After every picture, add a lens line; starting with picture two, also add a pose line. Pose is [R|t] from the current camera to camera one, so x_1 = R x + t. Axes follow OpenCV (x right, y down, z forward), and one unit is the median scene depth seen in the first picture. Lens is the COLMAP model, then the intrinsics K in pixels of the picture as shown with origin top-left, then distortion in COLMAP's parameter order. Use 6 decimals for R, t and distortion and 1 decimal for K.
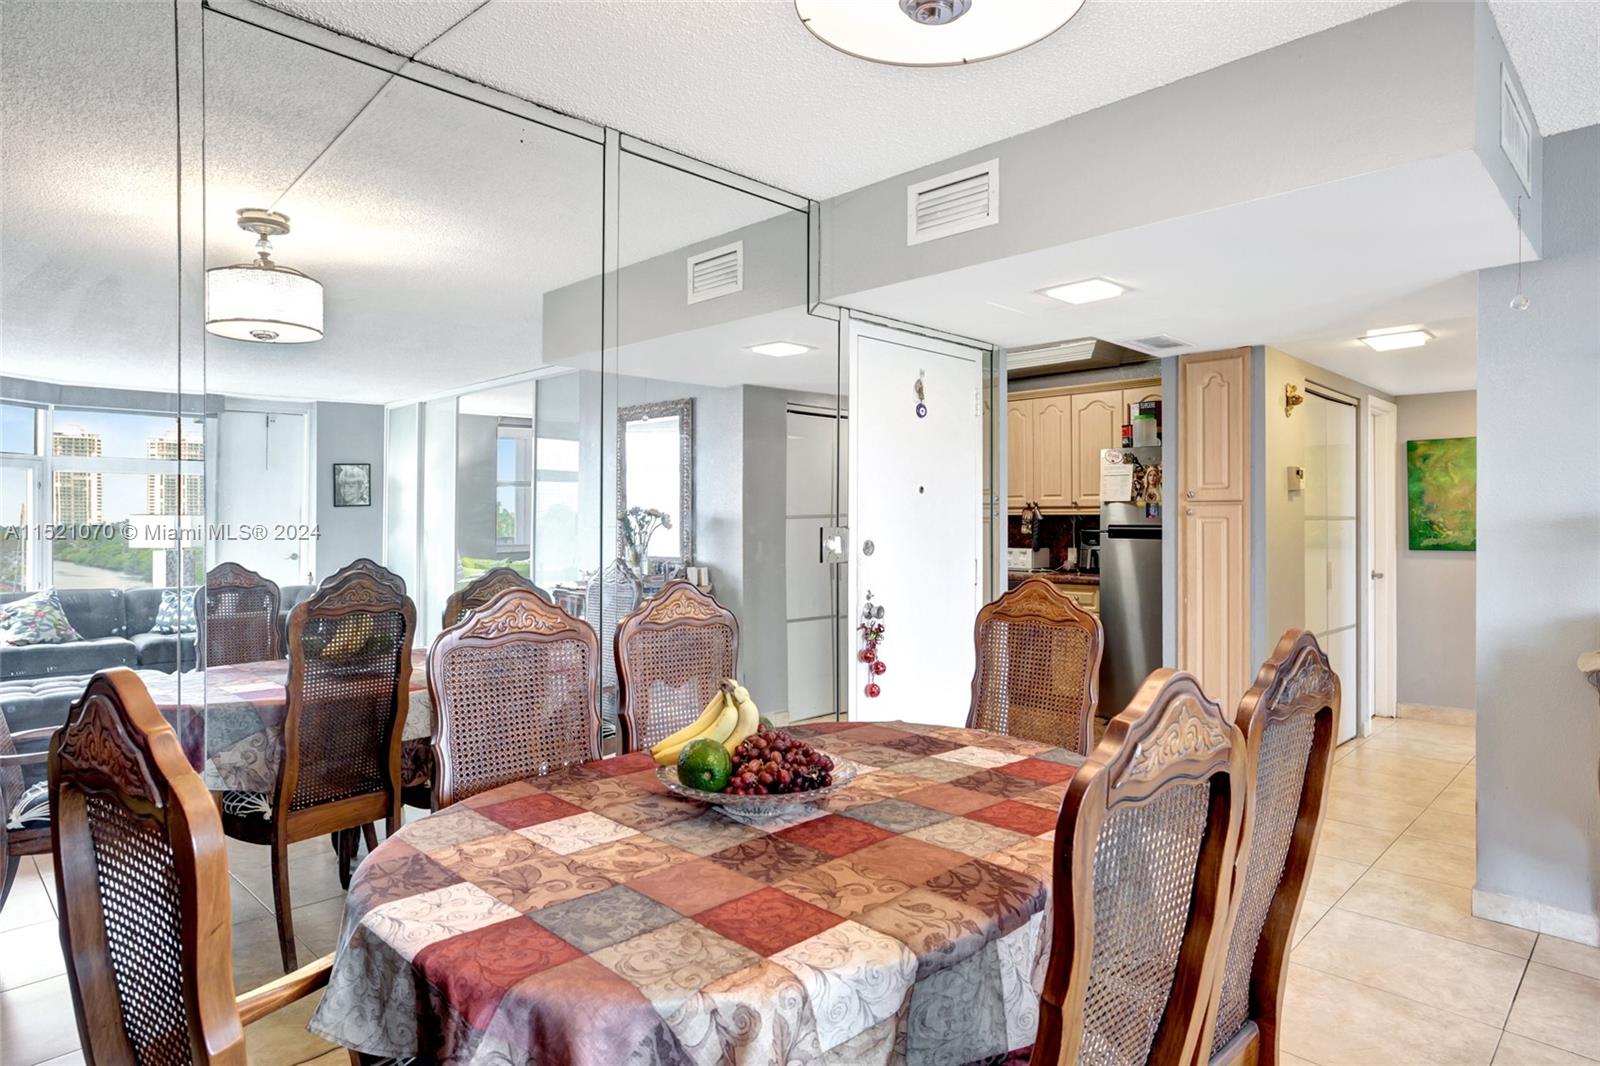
lens RADIAL K [[910.0, 0, 796.0], [0, 910.0, 521.0], [0, 0, 1]] dist [-0.003351, -0.000361]
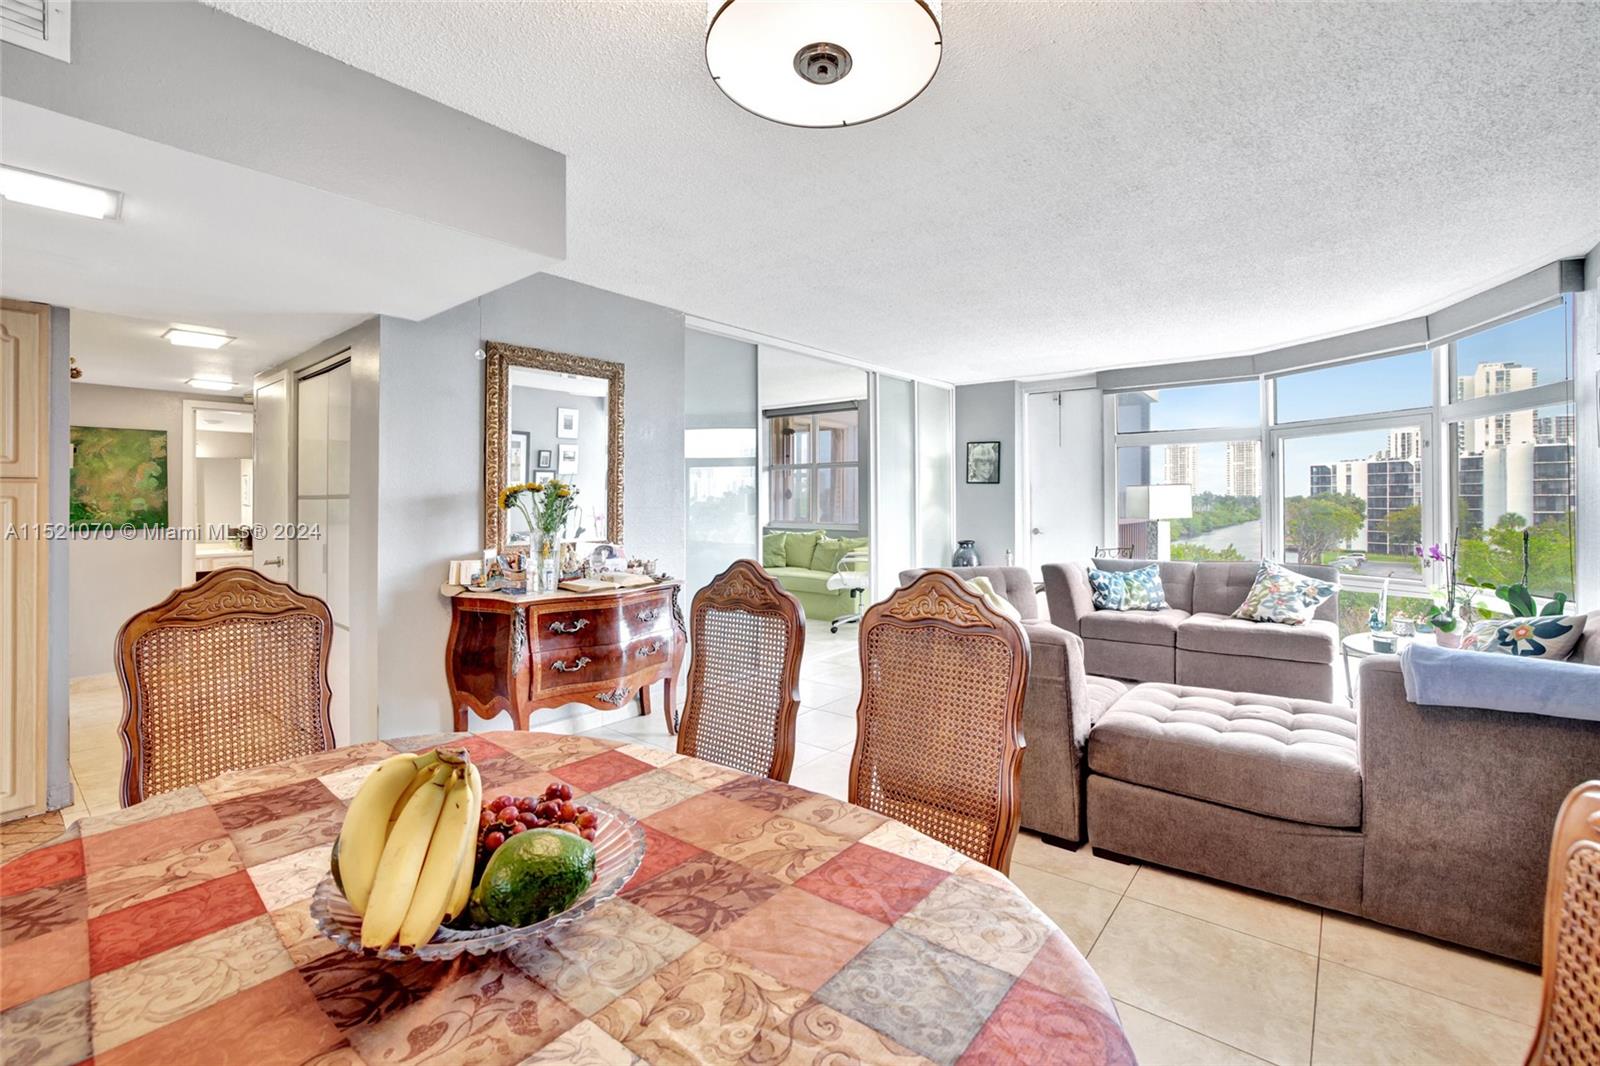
lens RADIAL K [[691.2, 0, 793.0], [0, 691.2, 501.2], [0, 0, 1]] dist [-0.027701, 0.008594]
pose [[-0.096802, 0.006326, 0.995284, -0.225899], [0.002396, 0.999978, -0.006123, 0.006352], [-0.995301, 0.001792, -0.096815, 0.334796]]
